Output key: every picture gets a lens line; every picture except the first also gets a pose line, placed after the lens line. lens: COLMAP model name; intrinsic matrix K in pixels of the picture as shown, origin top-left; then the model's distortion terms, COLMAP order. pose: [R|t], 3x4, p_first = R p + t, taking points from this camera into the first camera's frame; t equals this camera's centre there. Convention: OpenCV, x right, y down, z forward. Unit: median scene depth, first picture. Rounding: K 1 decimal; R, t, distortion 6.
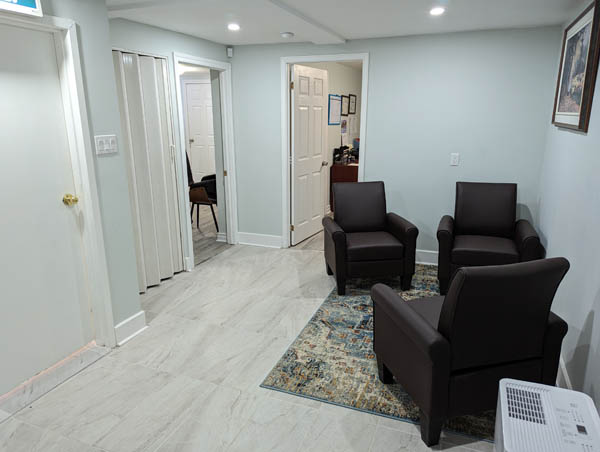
lens RADIAL K [[423.2, 0, 298.1], [0, 423.2, 224.2], [0, 0, 1]] dist [-0.011973, -0.000565]
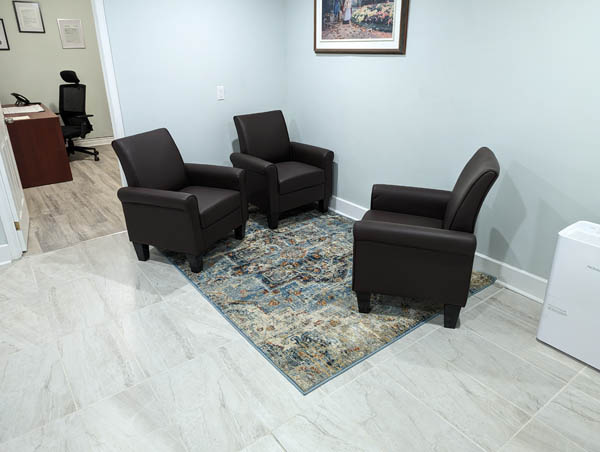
lens RADIAL K [[423.2, 0, 297.7], [0, 423.2, 224.7], [0, 0, 1]] dist [-0.011973, -0.000565]
pose [[0.513106, -0.340174, 0.788038, -0.502833], [0.228589, 0.939111, 0.256550, -0.104325], [-0.827326, 0.048500, 0.559624, 0.444954]]
